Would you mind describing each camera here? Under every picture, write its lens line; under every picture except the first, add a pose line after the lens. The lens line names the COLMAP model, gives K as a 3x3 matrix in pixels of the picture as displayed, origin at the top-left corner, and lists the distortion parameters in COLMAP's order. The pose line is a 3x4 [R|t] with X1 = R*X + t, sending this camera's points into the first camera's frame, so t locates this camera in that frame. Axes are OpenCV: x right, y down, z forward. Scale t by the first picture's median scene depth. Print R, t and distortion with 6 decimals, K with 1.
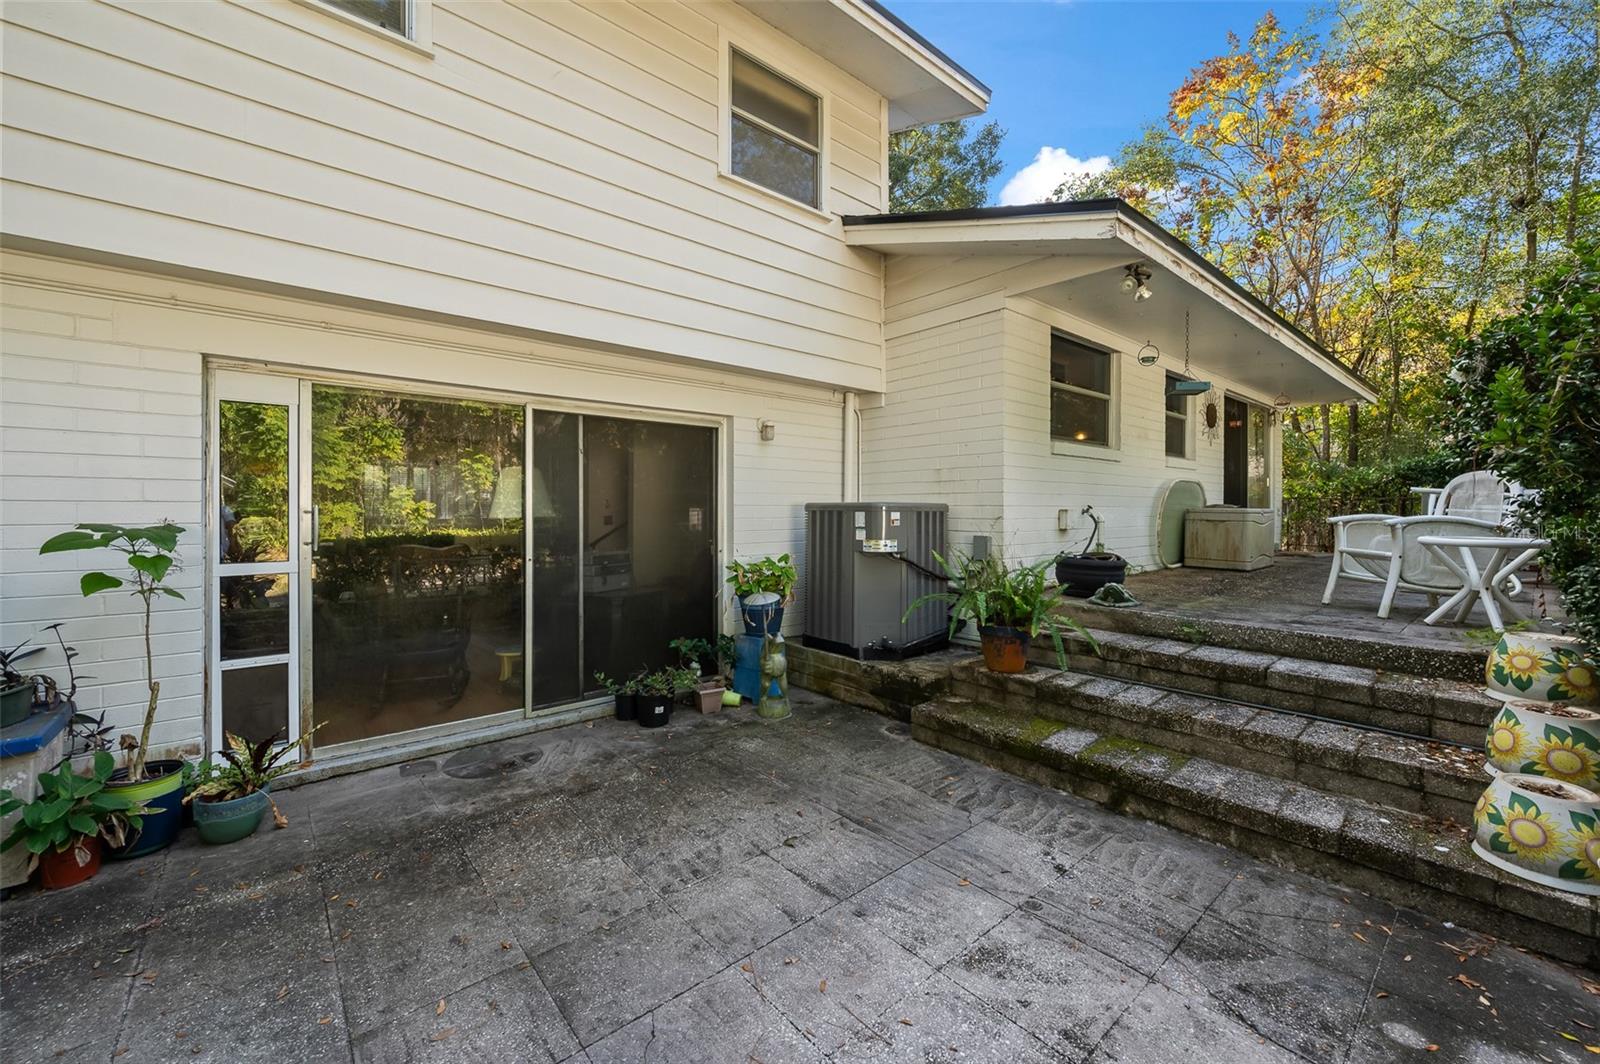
lens RADIAL K [[637.3, 0, 812.9], [0, 637.3, 515.7], [0, 0, 1]] dist [-0.000842, -0.000203]
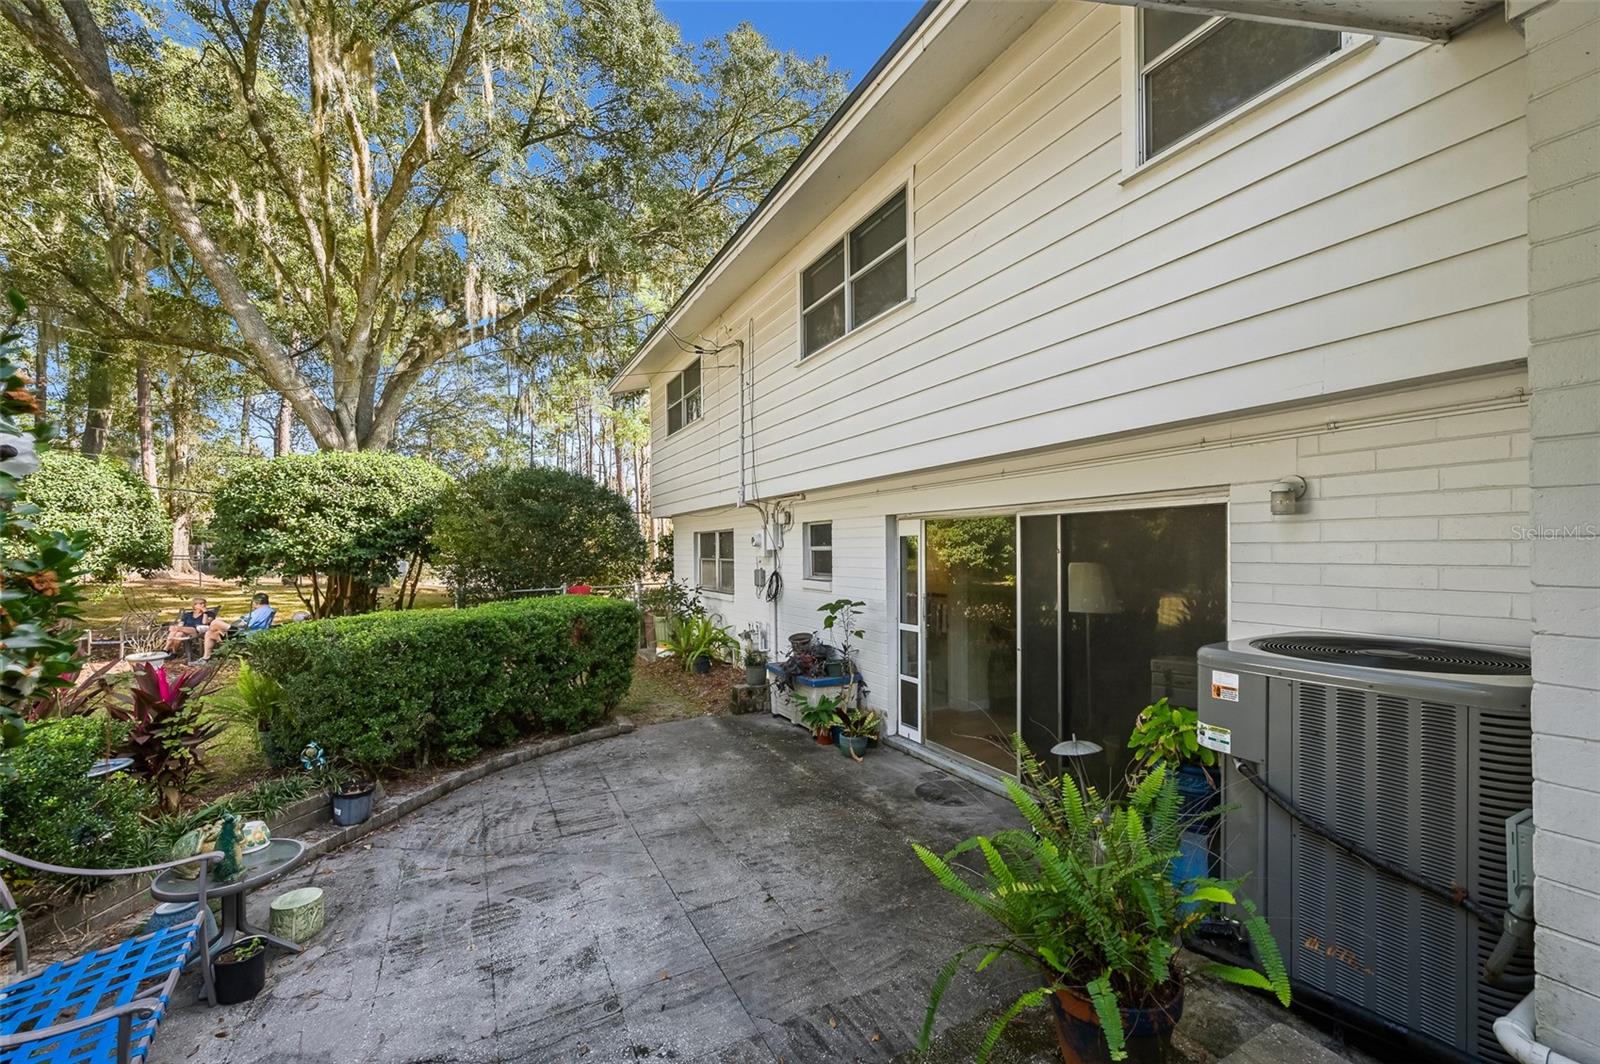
lens RADIAL K [[639.0, 0, 795.7], [0, 639.0, 555.3], [0, 0, 1]] dist [-0.001614, -0.000166]
pose [[-0.244015, 0.011042, -0.969709, 0.985432], [0.001914, 0.999939, 0.010904, -0.145985], [0.969770, 0.000805, -0.244021, 1.156601]]
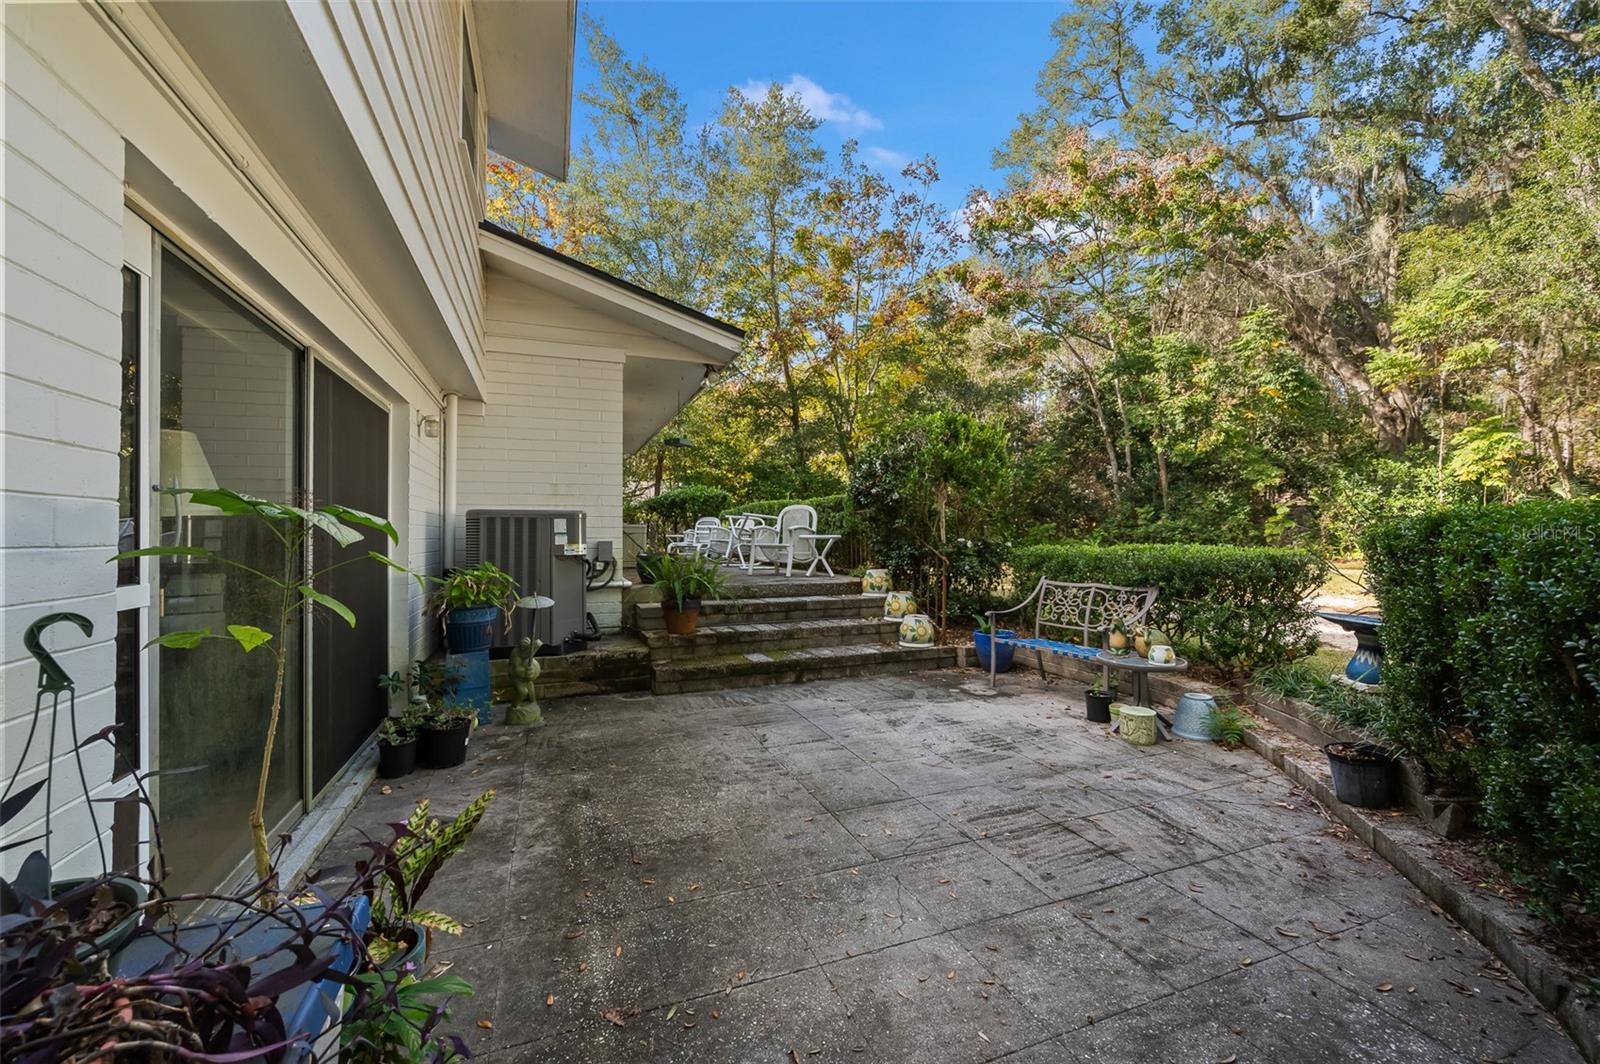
lens RADIAL K [[631.0, 0, 800.0], [0, 631.0, 532.0], [0, 0, 1]] dist [-0.000659, -0.000084]
pose [[0.342096, 0.001649, 0.939663, -1.163521], [0.014654, 0.999867, -0.007089, 0.043586], [-0.939551, 0.016195, 0.342027, 0.359762]]
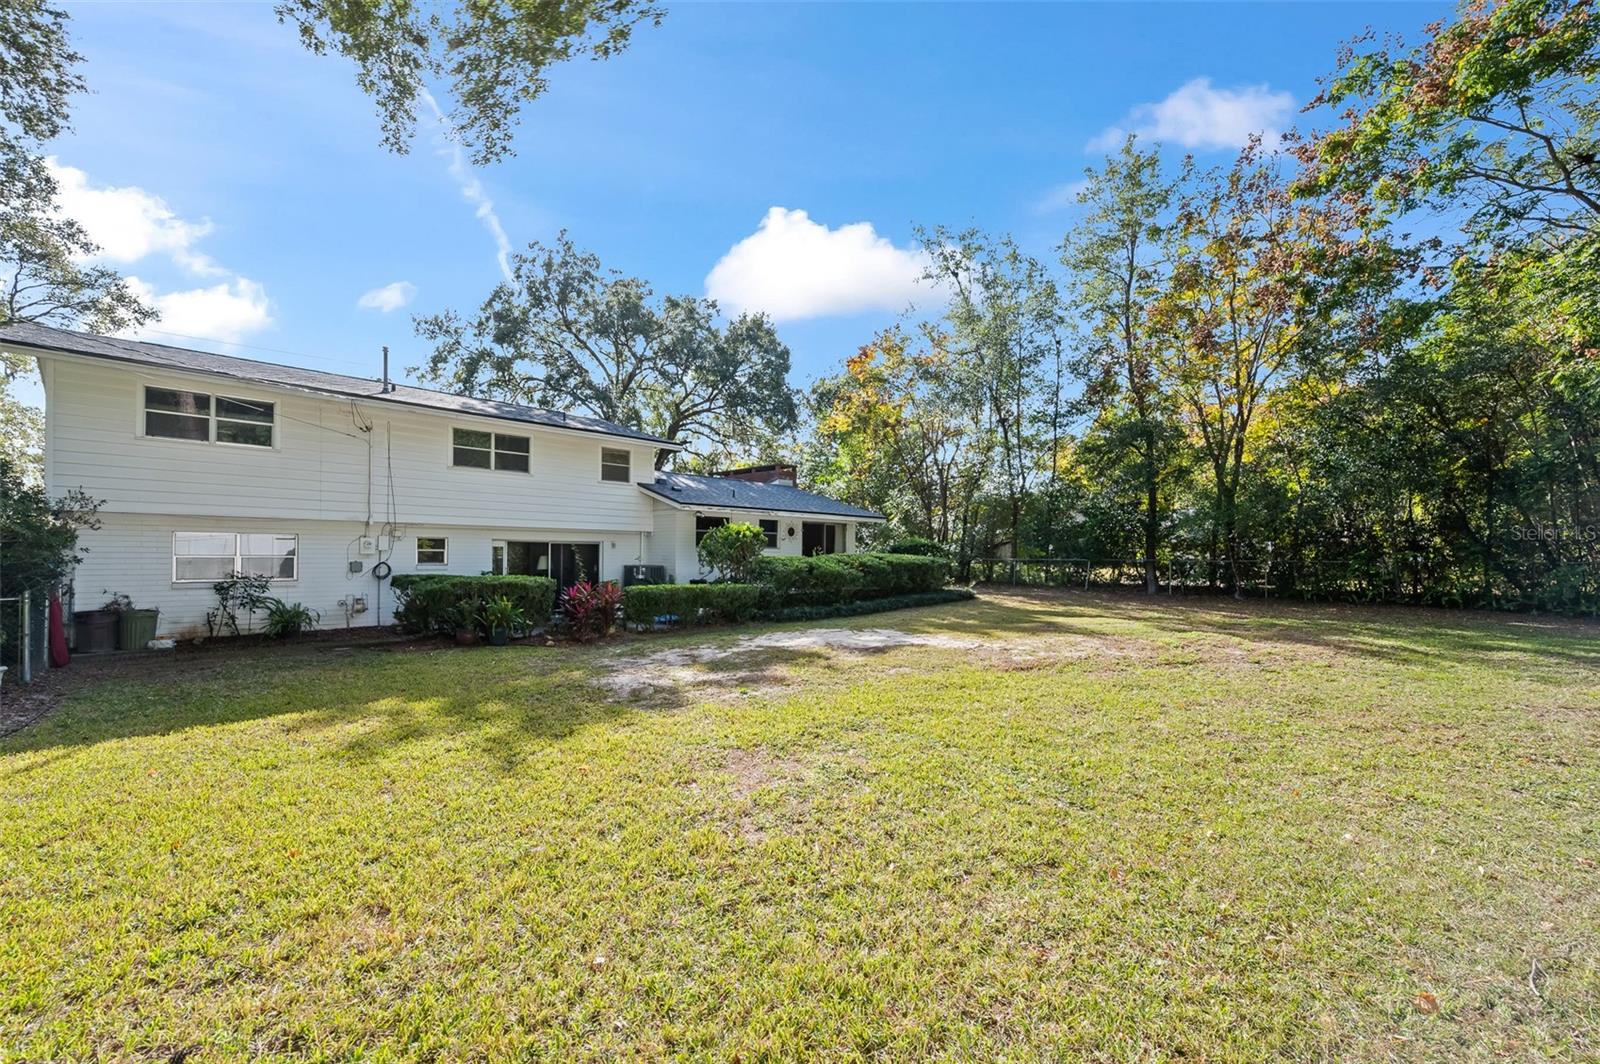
lens RADIAL K [[639.0, 0, 795.7], [0, 639.0, 555.3], [0, 0, 1]] dist [-0.001614, -0.000166]
pose [[0.998157, 0.003286, 0.060595, 1.182373], [-0.002803, 0.999964, -0.008049, -0.077946], [-0.060620, 0.007864, 0.998130, -4.270592]]
